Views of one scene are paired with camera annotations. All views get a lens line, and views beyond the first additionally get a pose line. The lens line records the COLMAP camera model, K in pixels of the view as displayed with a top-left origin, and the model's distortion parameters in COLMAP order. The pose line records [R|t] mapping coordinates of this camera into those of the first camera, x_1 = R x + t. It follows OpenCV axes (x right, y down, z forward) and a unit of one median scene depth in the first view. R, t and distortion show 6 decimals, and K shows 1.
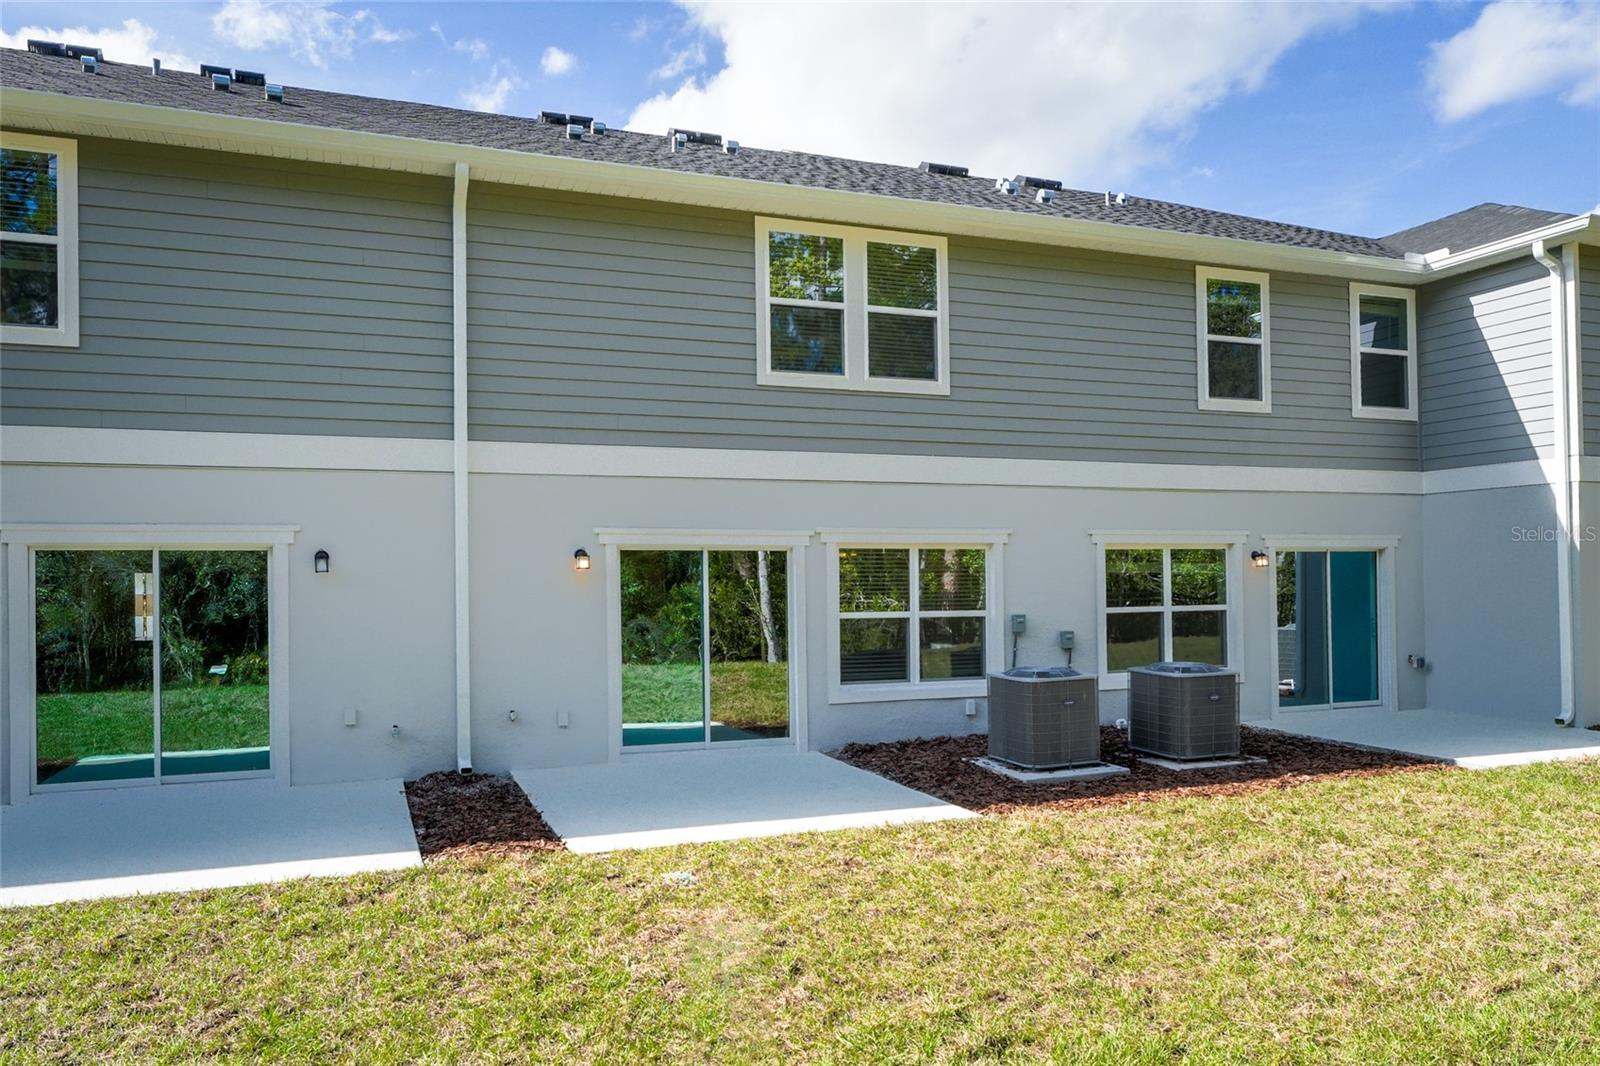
lens RADIAL K [[1146.4, 0, 798.4], [0, 1146.4, 544.1], [0, 0, 1]] dist [0.001841, -0.006132]
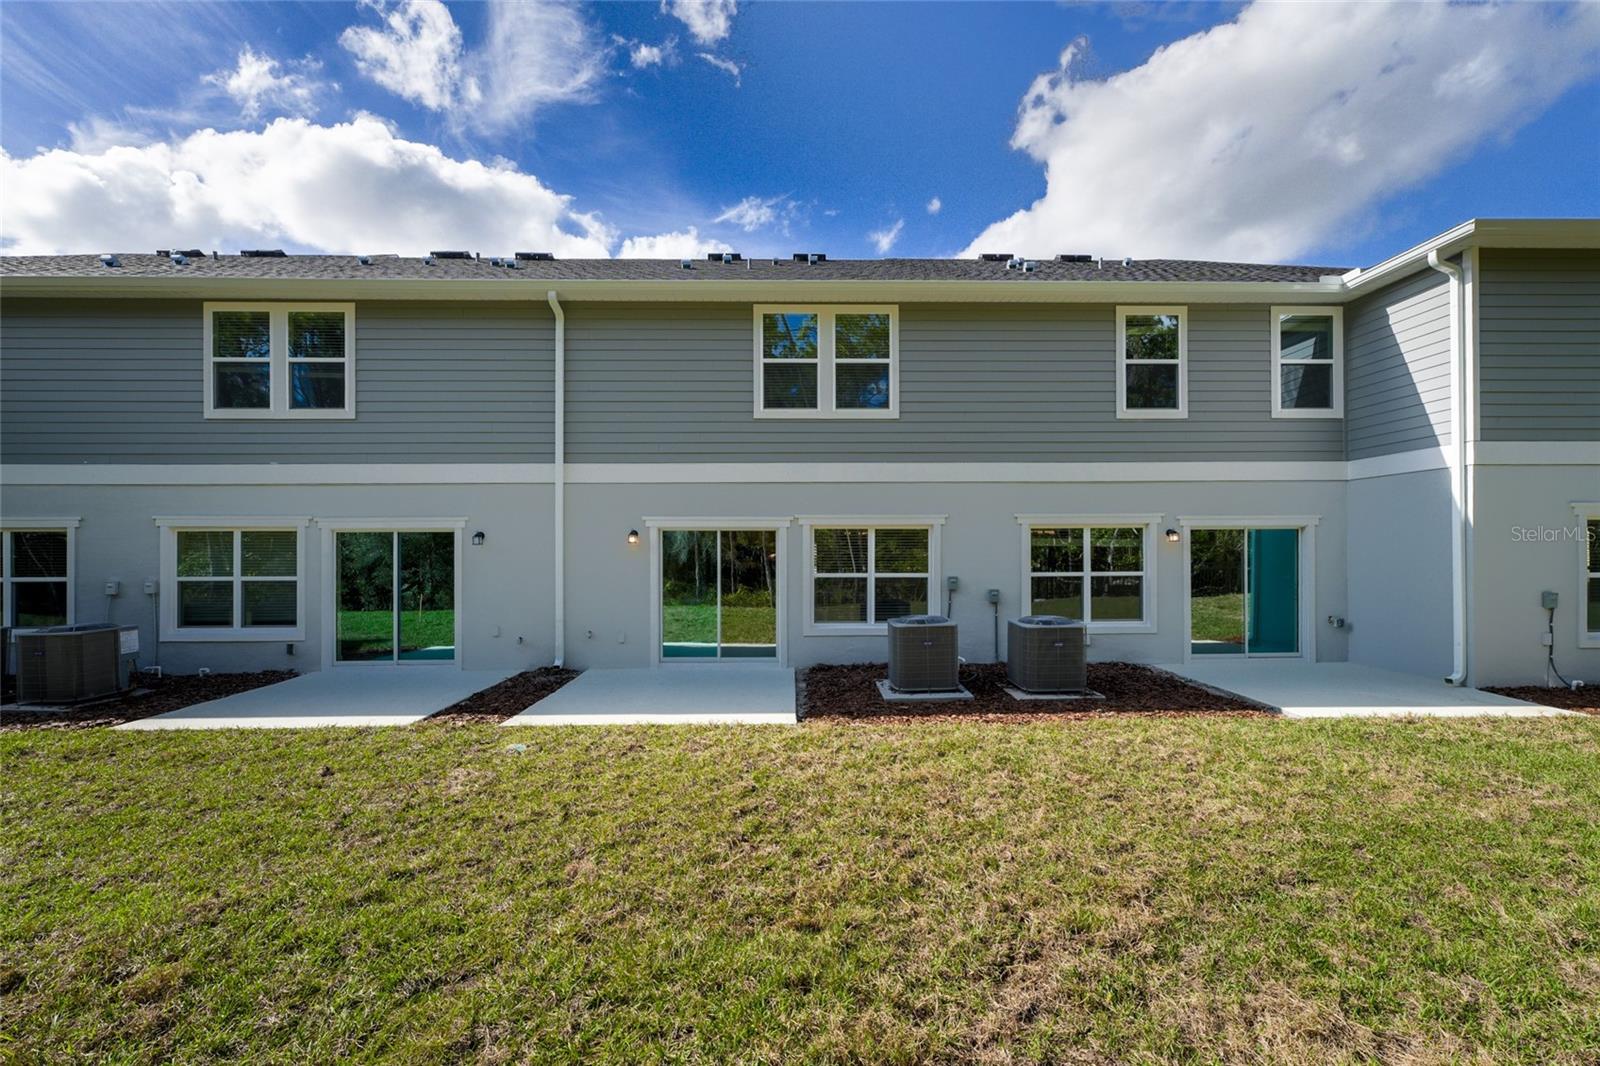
lens RADIAL K [[728.8, 0, 802.5], [0, 728.8, 532.4], [0, 0, 1]] dist [-0.001505, 0.000949]
pose [[0.940894, -0.002943, -0.338688, 0.320479], [0.006118, 0.999947, 0.008308, 0.000648], [0.338646, -0.009889, 0.940862, 0.124957]]
